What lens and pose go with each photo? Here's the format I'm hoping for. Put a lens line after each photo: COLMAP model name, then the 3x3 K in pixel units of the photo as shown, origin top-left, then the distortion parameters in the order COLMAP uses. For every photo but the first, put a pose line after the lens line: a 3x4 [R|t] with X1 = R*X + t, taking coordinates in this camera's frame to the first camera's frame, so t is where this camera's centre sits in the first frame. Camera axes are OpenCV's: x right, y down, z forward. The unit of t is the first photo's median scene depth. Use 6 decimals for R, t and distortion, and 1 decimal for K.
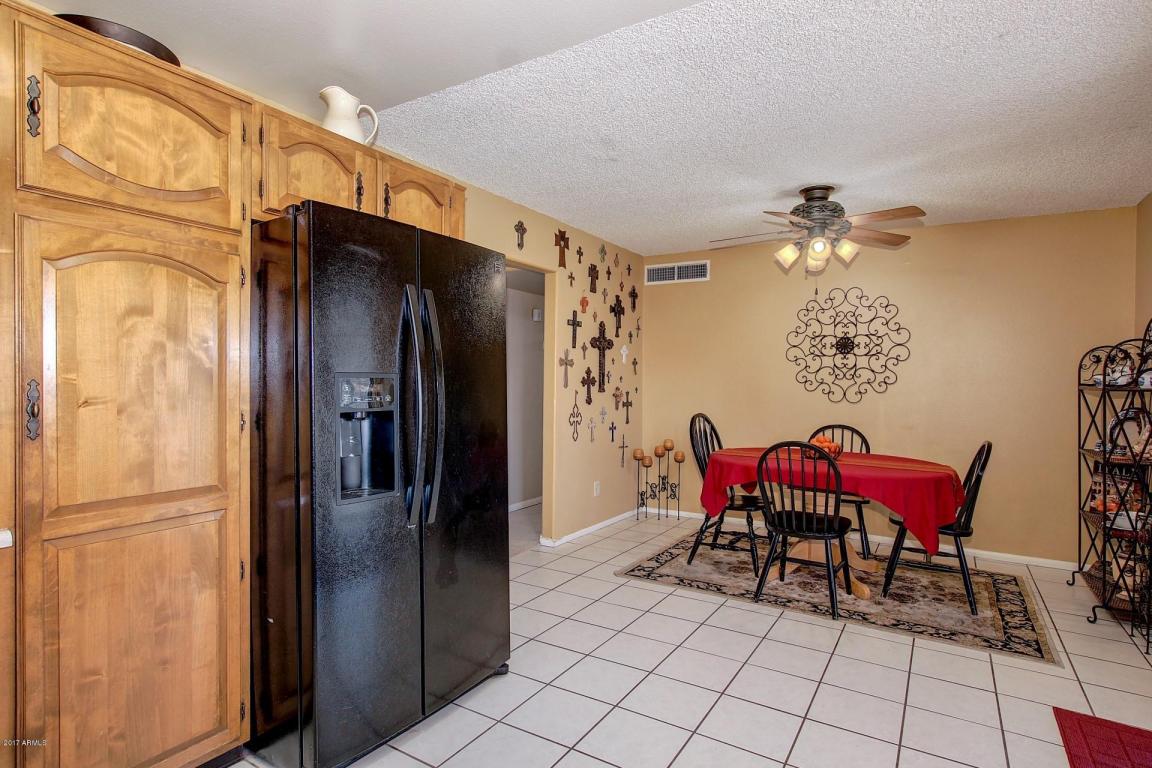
lens RADIAL K [[589.0, 0, 575.5], [0, 589.0, 387.1], [0, 0, 1]] dist [0.001235, 0.000104]
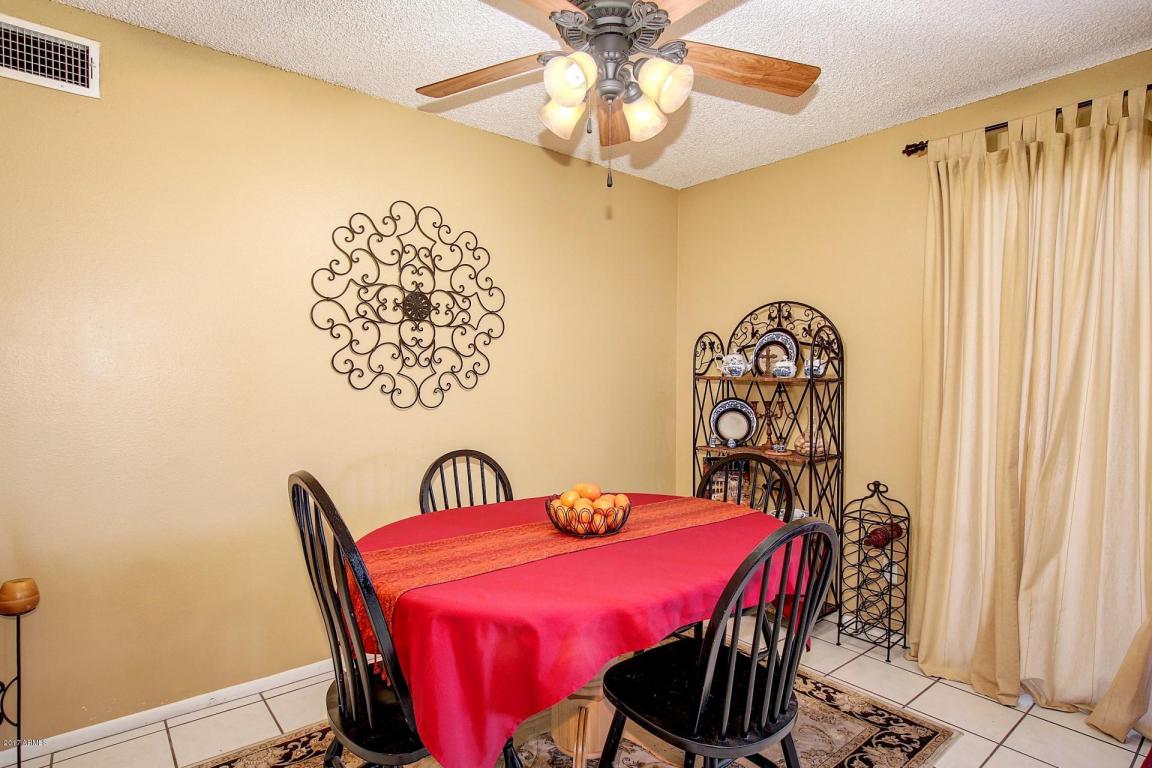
lens RADIAL K [[623.4, 0, 577.7], [0, 623.4, 380.7], [0, 0, 1]] dist [-0.007222, -0.000627]
pose [[0.299847, -0.027339, 0.953595, -0.066950], [0.001846, 0.999604, 0.028078, -0.016540], [-0.953985, -0.006658, 0.299779, 0.681889]]
